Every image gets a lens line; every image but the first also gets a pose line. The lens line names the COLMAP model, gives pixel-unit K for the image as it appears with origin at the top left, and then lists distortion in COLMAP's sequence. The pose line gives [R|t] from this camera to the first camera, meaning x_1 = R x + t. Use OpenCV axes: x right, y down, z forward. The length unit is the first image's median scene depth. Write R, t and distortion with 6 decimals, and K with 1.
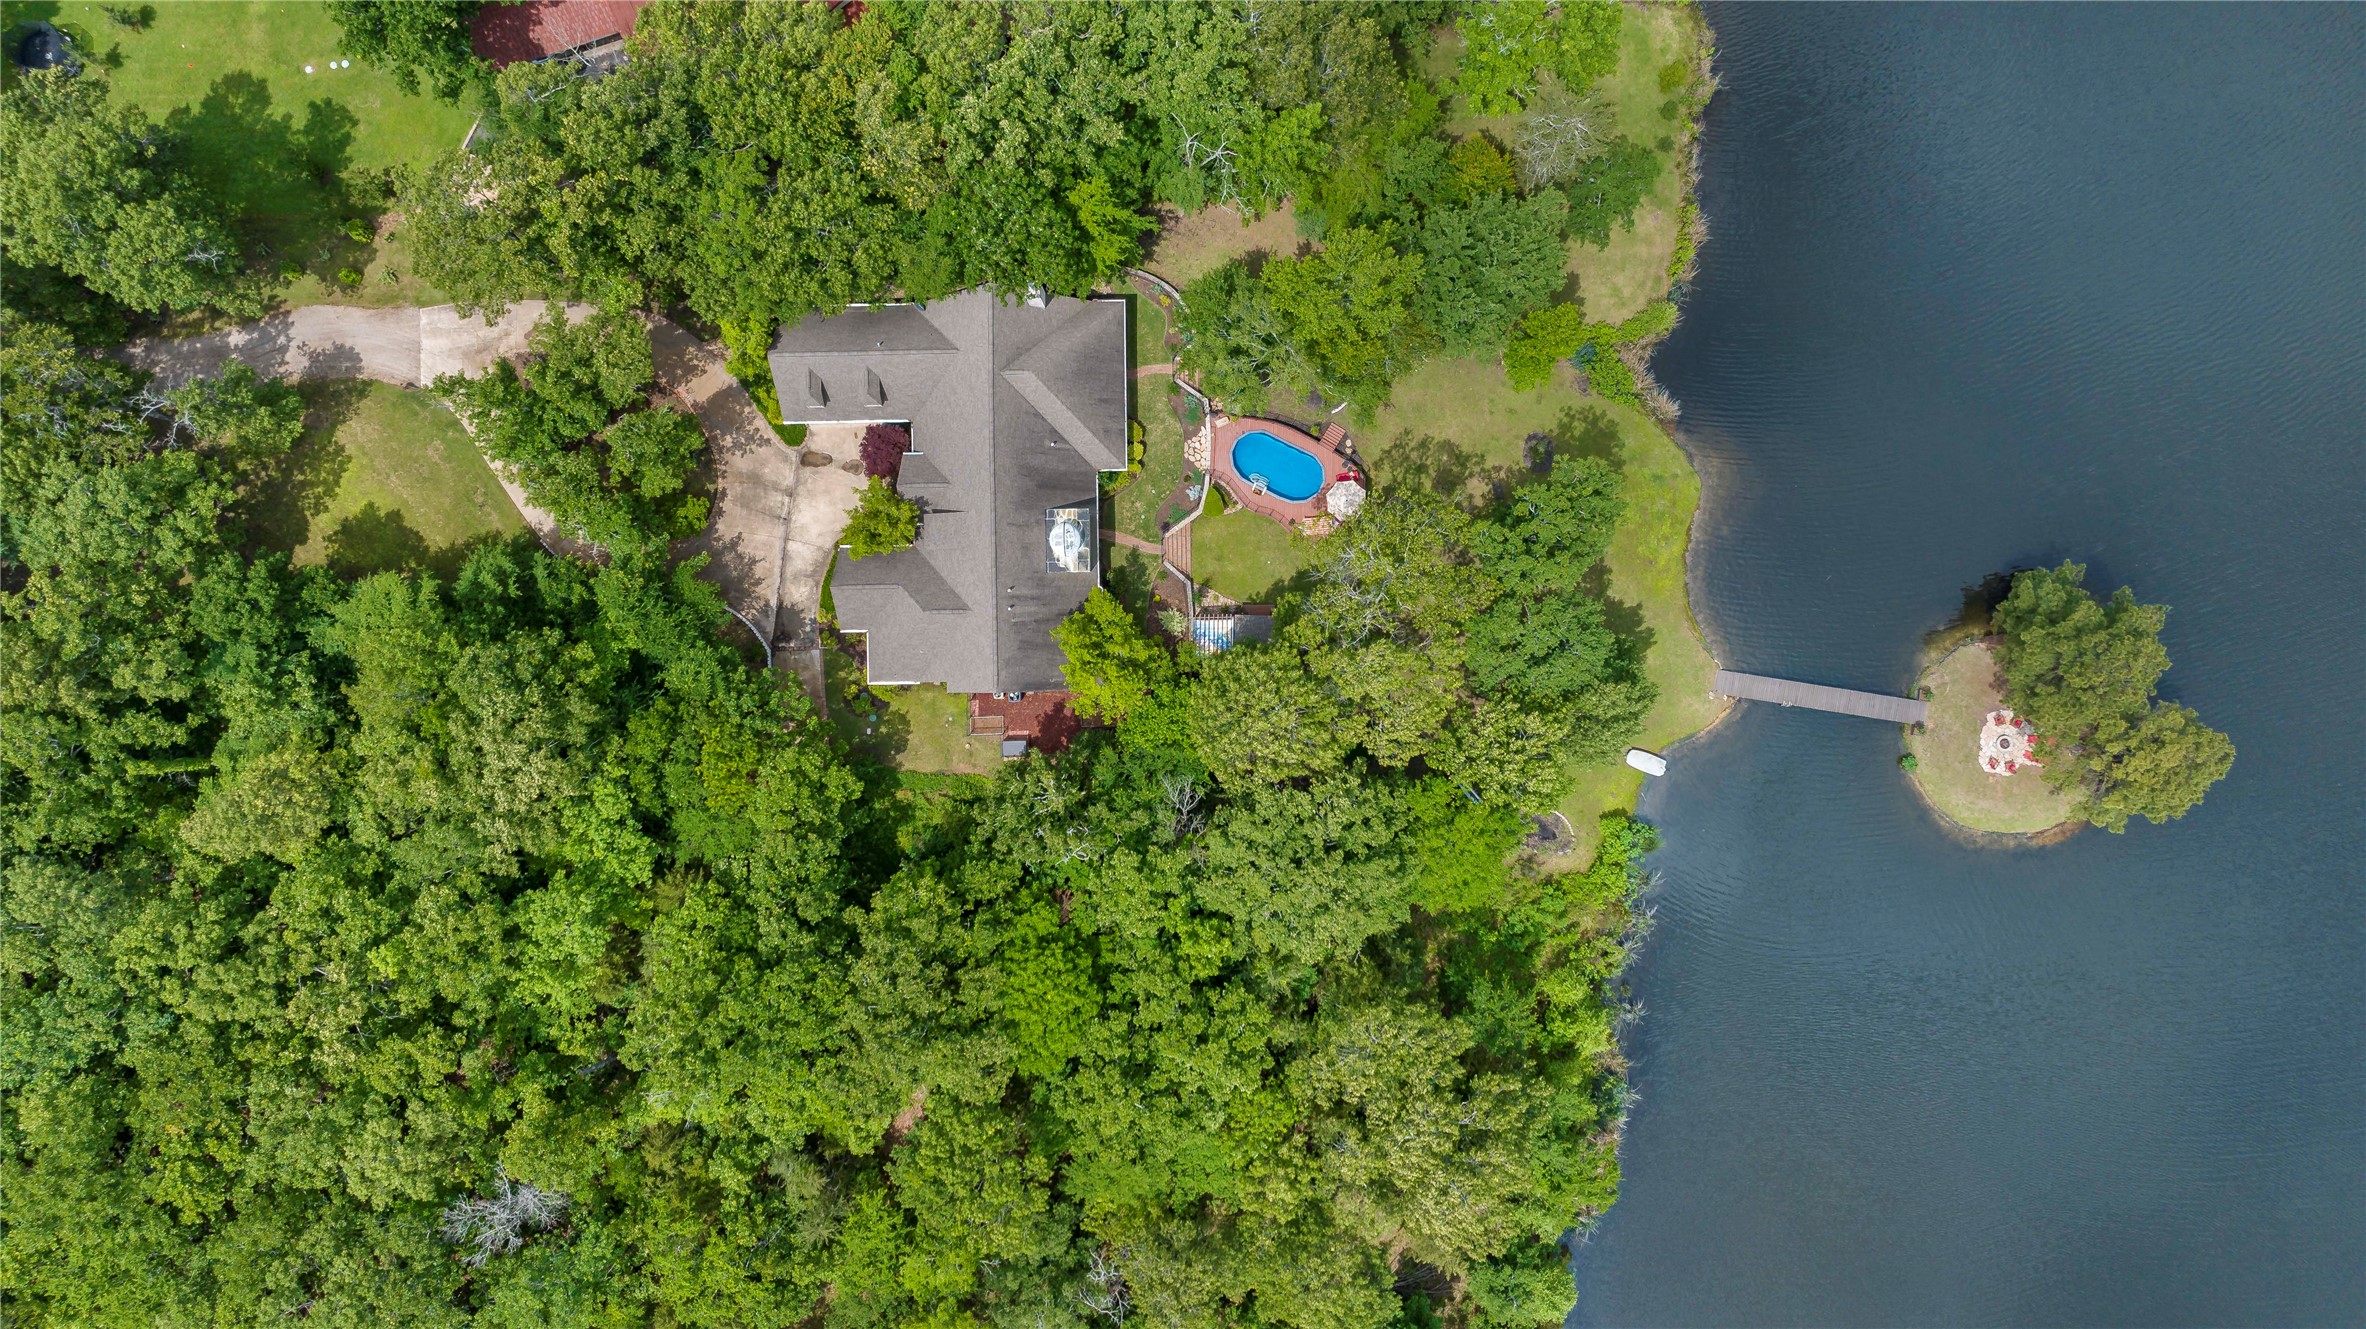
lens RADIAL K [[1704.0, 0, 1182.1], [0, 1704.0, 664.5], [0, 0, 1]] dist [-0.004002, -0.000096]
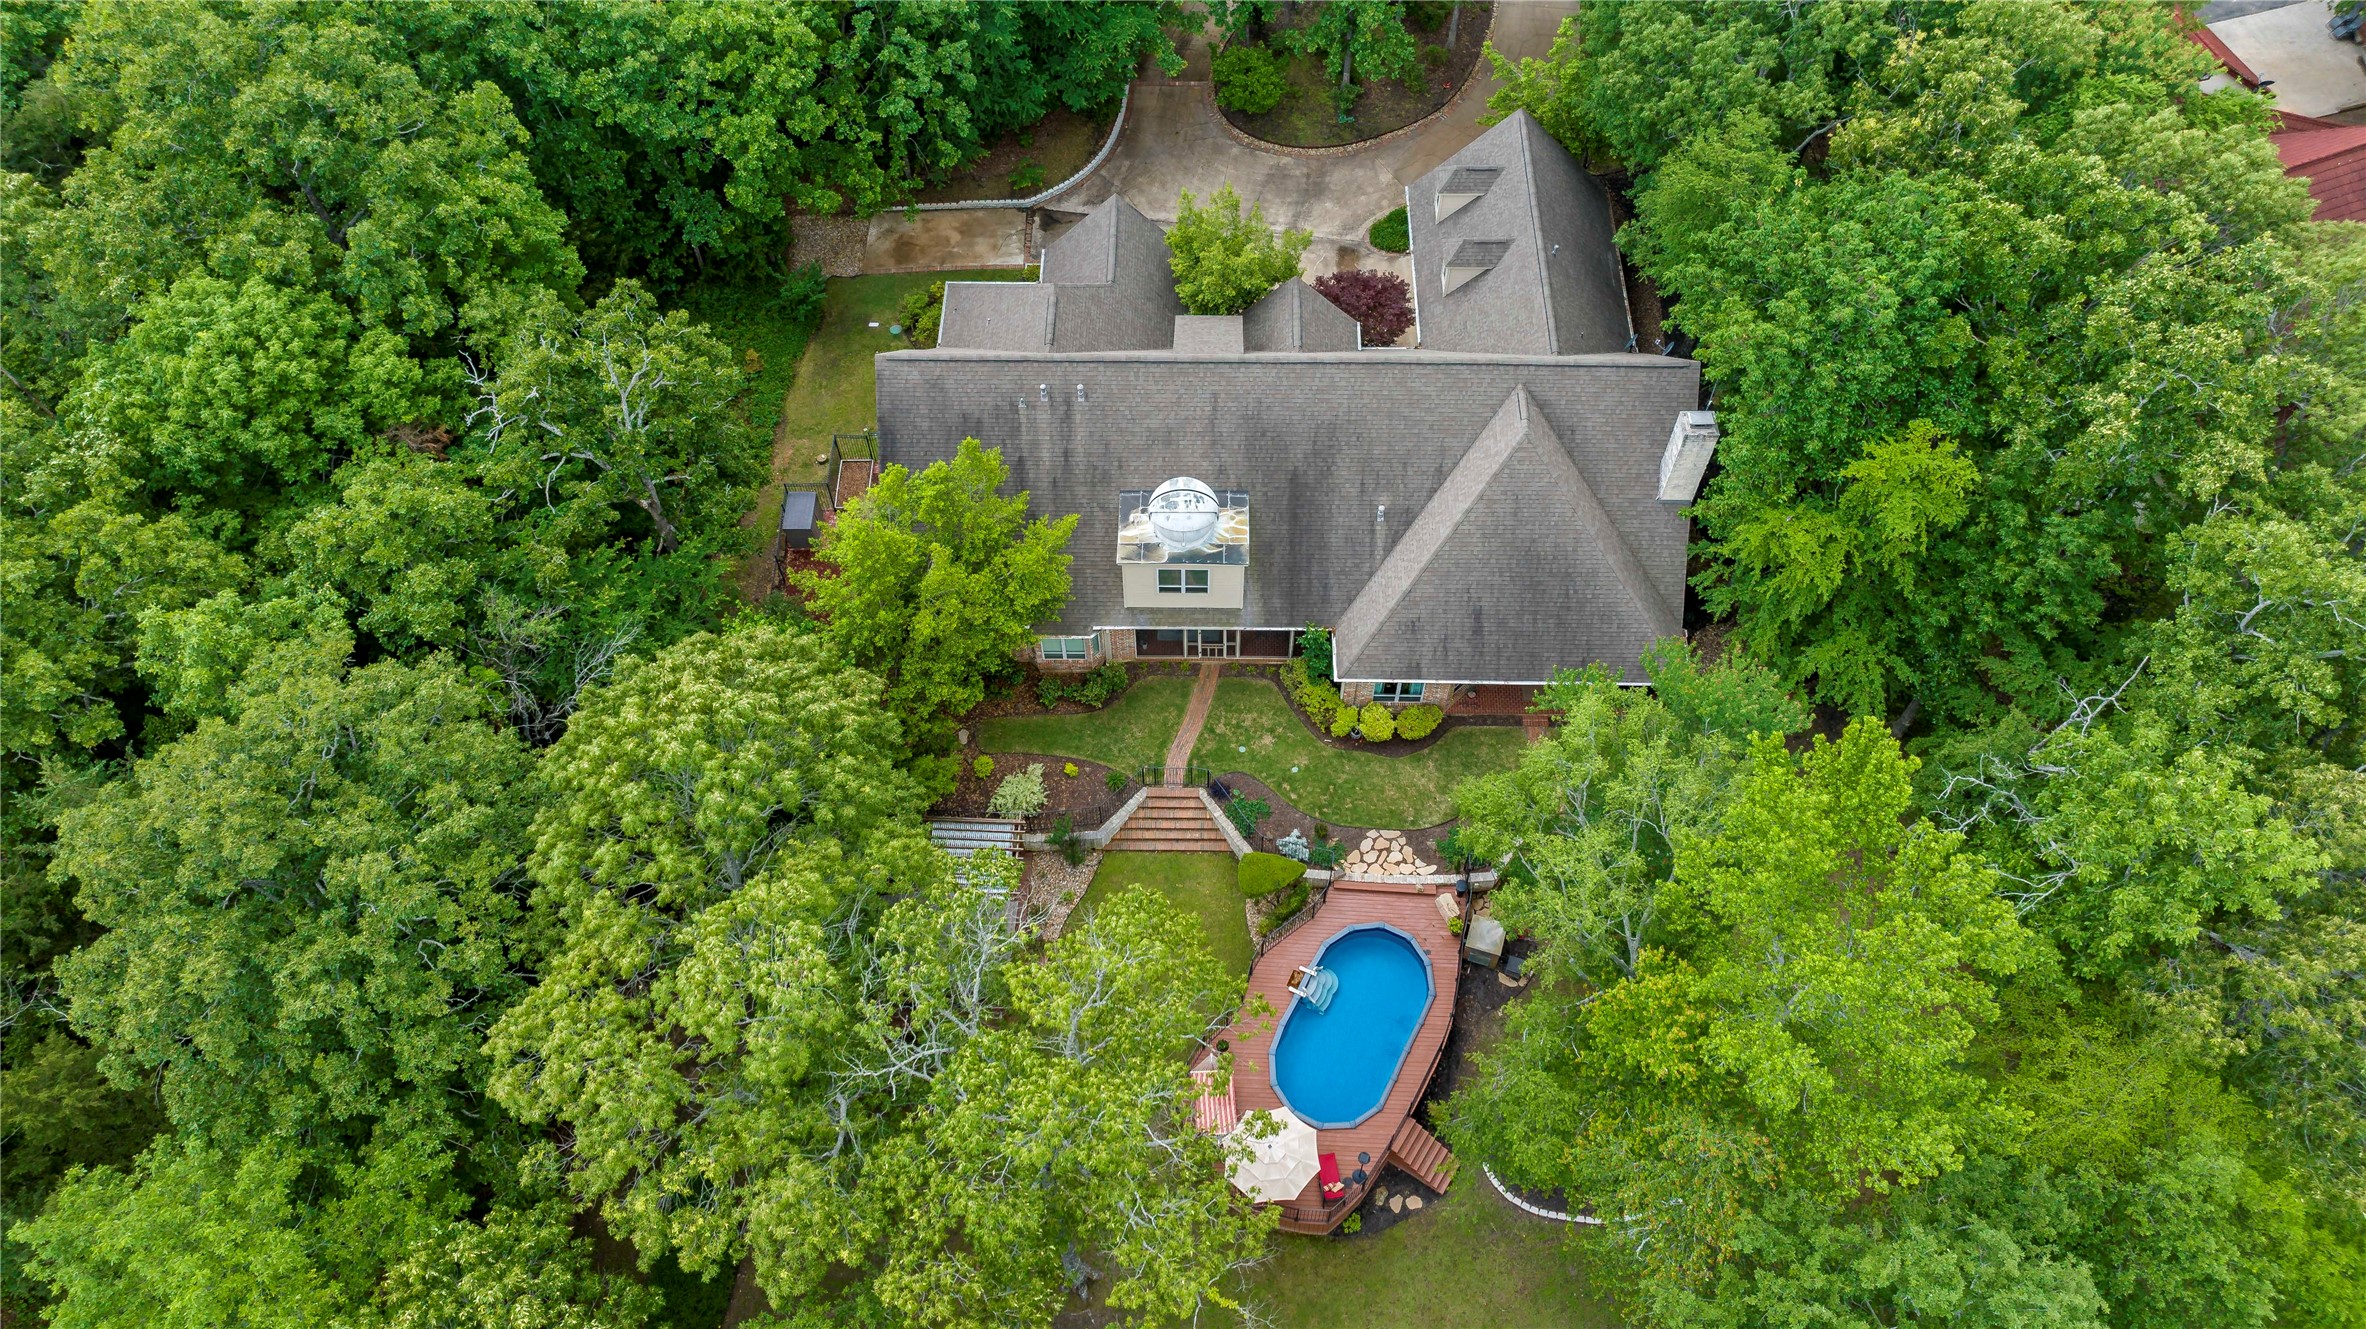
lens RADIAL K [[1704.0, 0, 1185.7], [0, 1704.0, 668.0], [0, 0, 1]] dist [-0.004002, -0.000096]
pose [[0.005305, 0.989030, -0.147617, 0.026821], [-0.999447, 0.000397, -0.033263, -0.056128], [-0.032840, 0.147712, 0.988485, 0.534342]]
